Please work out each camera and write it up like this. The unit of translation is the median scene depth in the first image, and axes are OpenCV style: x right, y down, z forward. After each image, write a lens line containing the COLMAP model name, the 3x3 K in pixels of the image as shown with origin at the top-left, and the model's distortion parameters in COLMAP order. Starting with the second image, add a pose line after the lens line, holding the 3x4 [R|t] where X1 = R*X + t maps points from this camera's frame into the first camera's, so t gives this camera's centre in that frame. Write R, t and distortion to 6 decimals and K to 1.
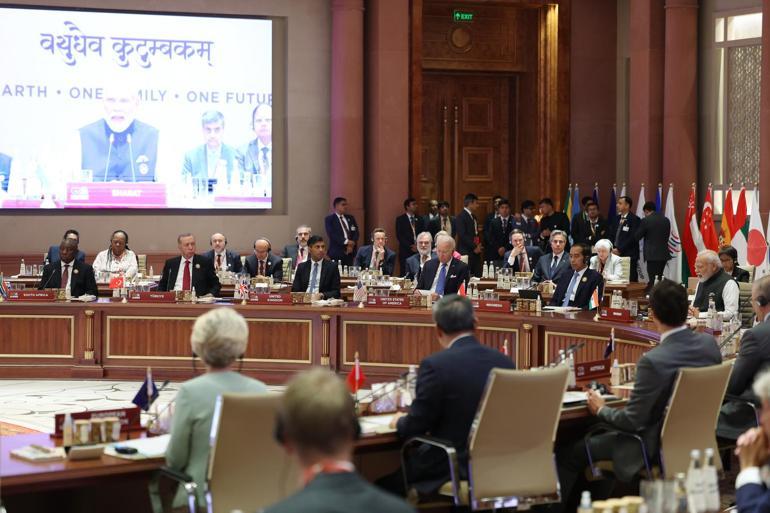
lens RADIAL K [[1992.7, 0, 385.0], [0, 1992.7, 256.5], [0, 0, 1]] dist [0.045682, -0.473523]
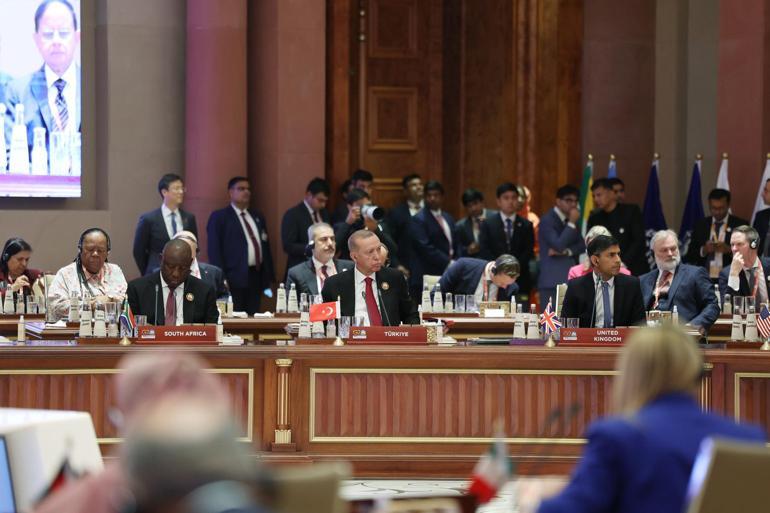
lens RADIAL K [[4290.5, 0, 385.0], [0, 4290.5, 256.5], [0, 0, 1]] dist [1.349262, 12.493871]
pose [[0.967748, -0.000071, 0.251922, -0.286796], [0.004384, 0.999853, -0.016560, 0.011883], [-0.251884, 0.017130, 0.967606, -0.143093]]
